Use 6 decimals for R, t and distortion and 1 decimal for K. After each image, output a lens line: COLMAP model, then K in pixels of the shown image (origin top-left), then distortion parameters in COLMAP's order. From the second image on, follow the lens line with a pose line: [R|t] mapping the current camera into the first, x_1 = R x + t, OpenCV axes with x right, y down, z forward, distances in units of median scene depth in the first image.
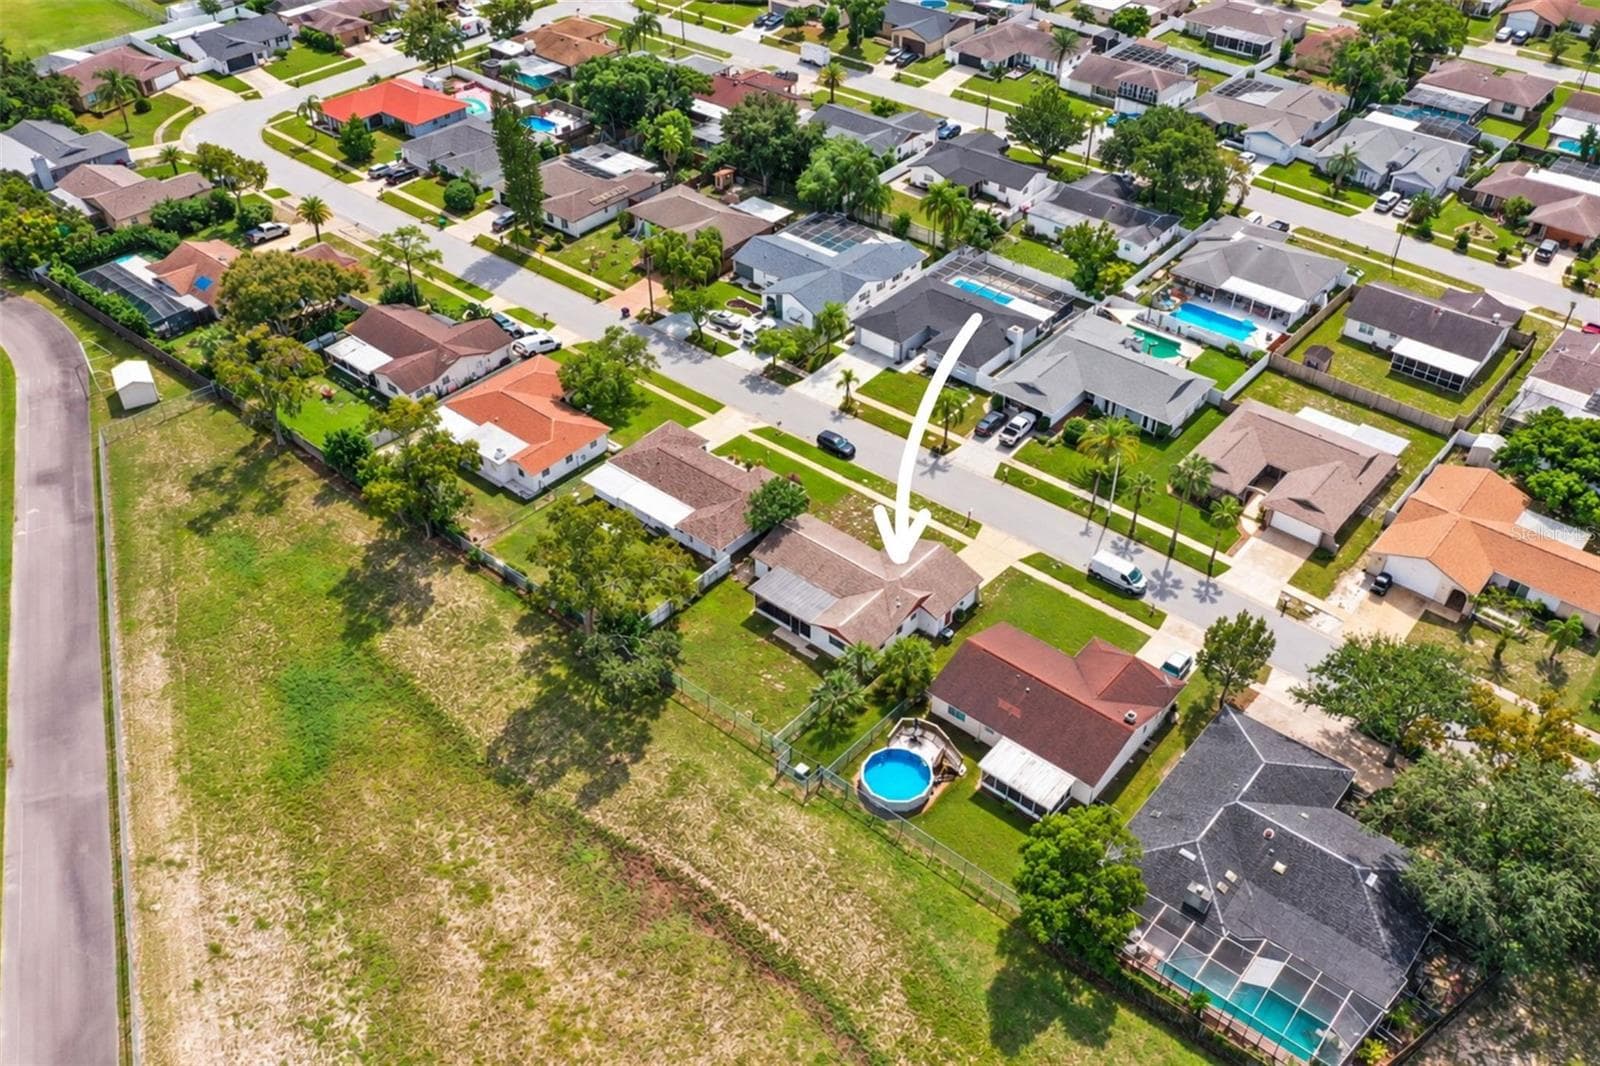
lens RADIAL K [[1360.2, 0, 800.0], [0, 1360.2, 533.0], [0, 0, 1]] dist [0.025730, -0.000079]
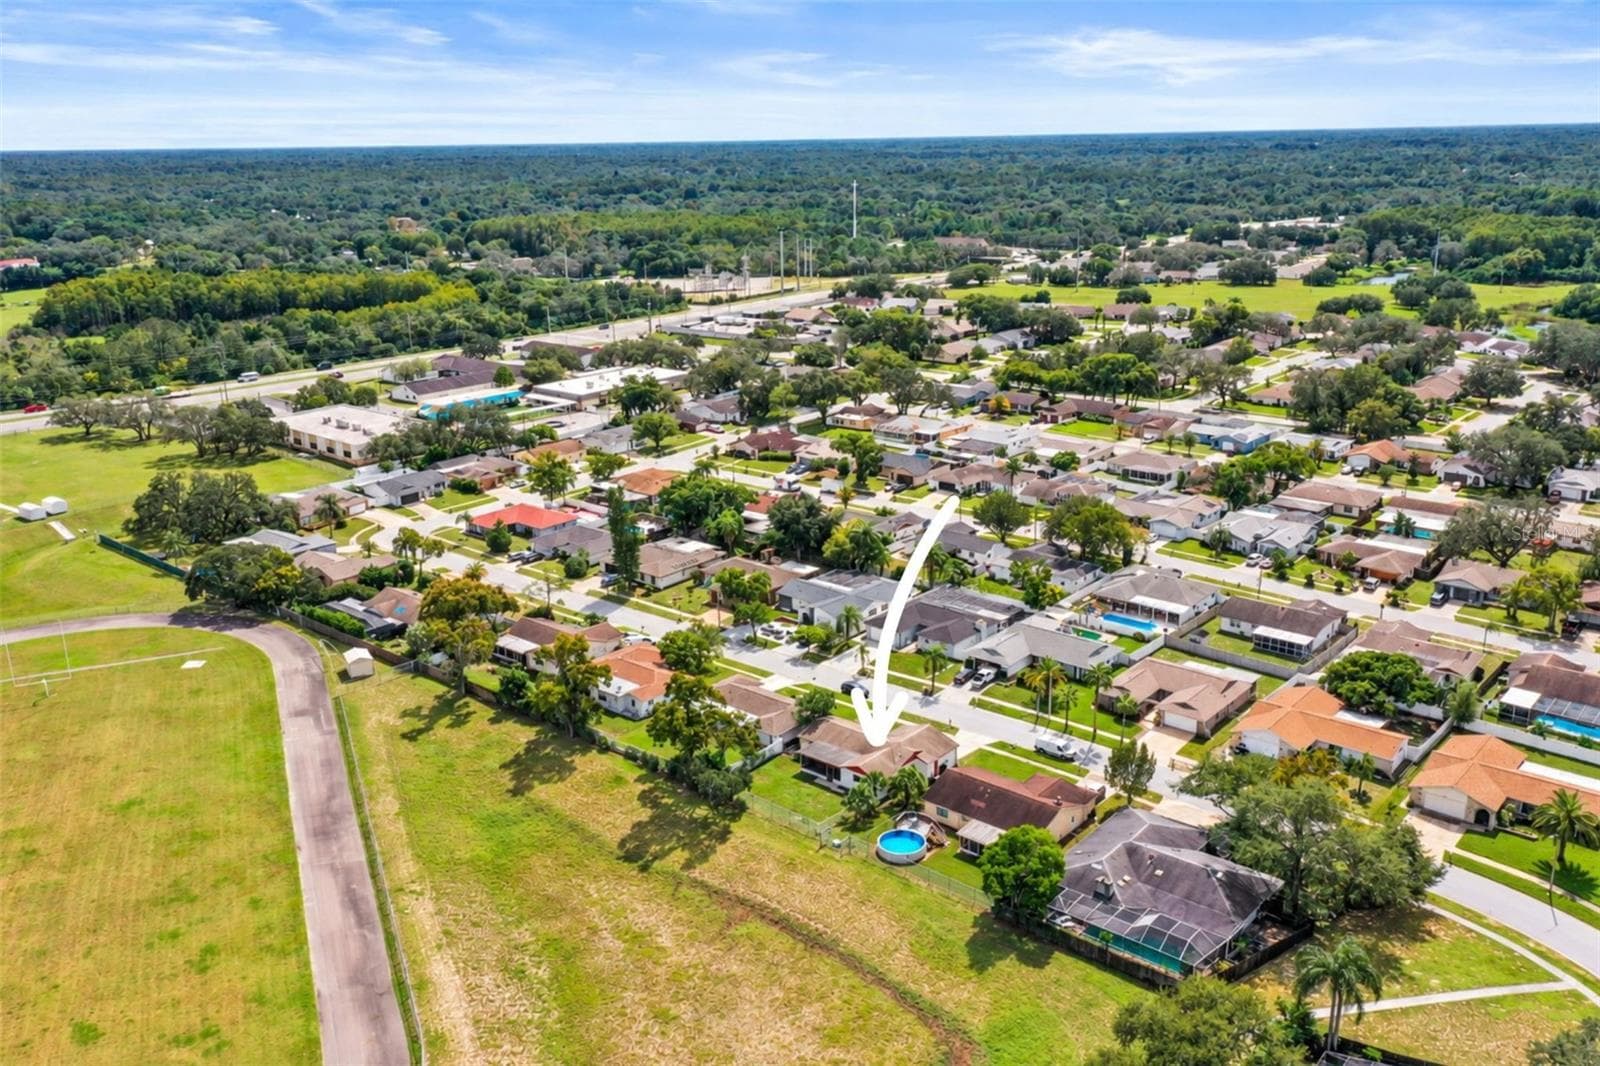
lens RADIAL K [[1360.2, 0, 800.0], [0, 1360.2, 533.0], [0, 0, 1]] dist [0.025730, -0.000079]
pose [[0.999783, -0.018170, -0.010162, -0.010400], [0.012993, 0.925970, -0.377374, 0.255036], [0.016266, 0.377160, 0.926005, -0.292211]]
